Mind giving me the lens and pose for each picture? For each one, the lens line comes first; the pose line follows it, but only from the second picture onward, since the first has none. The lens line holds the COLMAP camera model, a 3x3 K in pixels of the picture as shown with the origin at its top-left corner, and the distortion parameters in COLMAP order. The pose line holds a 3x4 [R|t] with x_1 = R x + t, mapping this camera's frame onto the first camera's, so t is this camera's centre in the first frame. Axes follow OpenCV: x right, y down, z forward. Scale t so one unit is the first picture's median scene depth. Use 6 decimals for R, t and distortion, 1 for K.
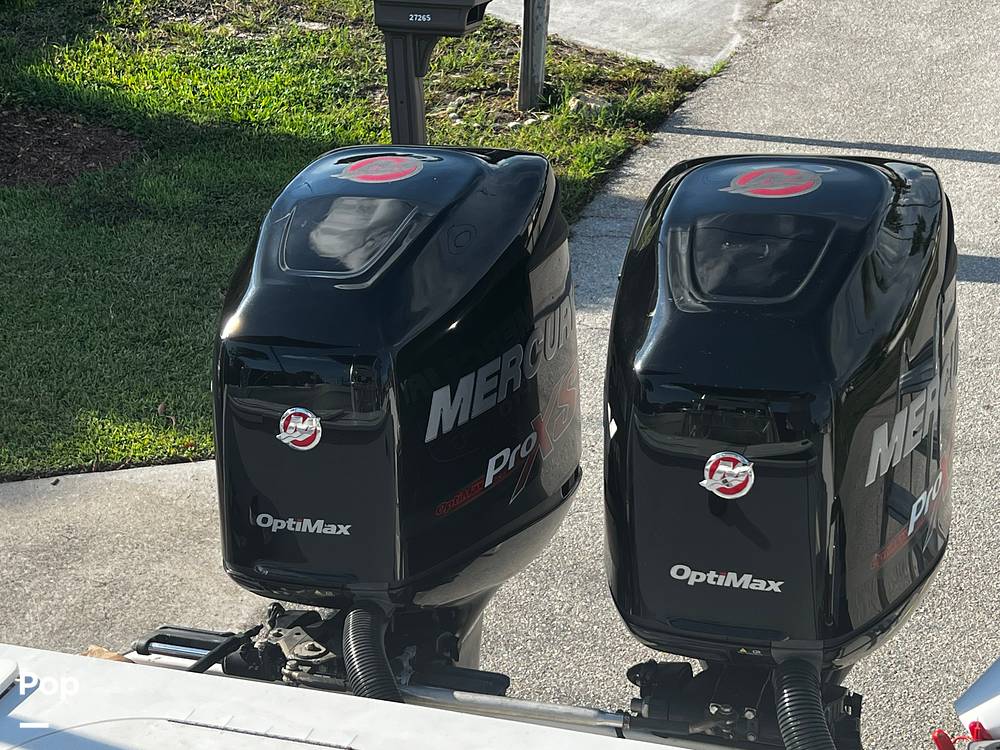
lens RADIAL K [[1614.1, 0, 500.0], [0, 1614.1, 375.0], [0, 0, 1]] dist [0.187640, 0.000506]
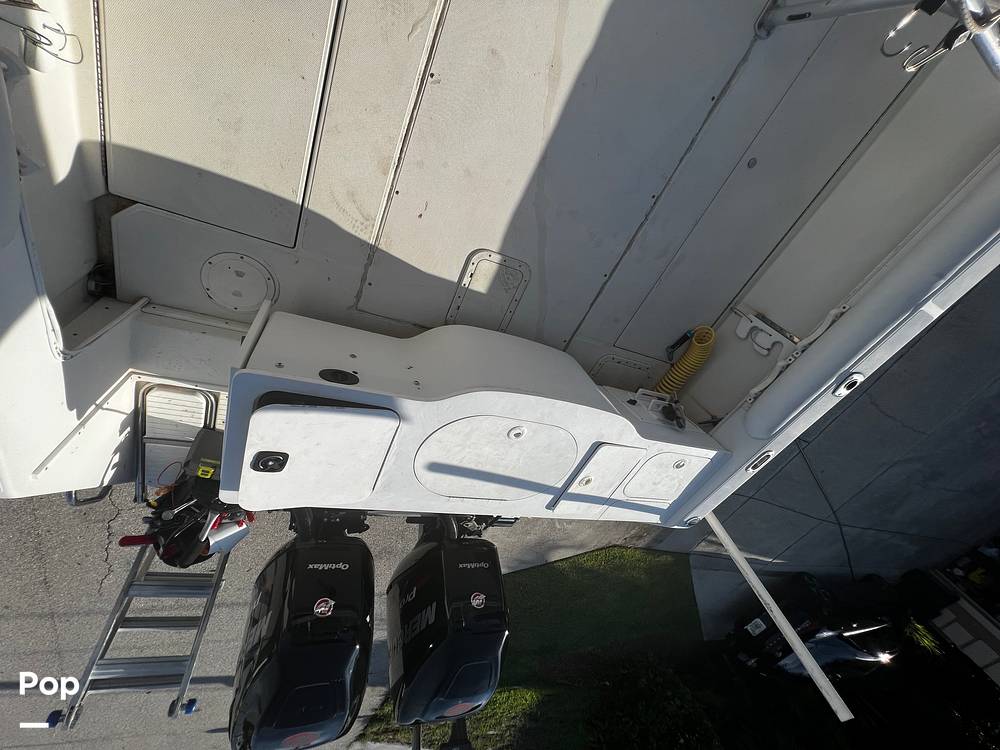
lens RADIAL K [[396.5, 0, 500.0], [0, 396.5, 375.0], [0, 0, 1]] dist [-0.000270, -0.000021]
pose [[-0.979739, 0.035489, -0.197108, -0.030765], [-0.127819, -0.868477, 0.478967, 0.036949], [-0.154186, 0.494457, 0.855417, 0.142130]]
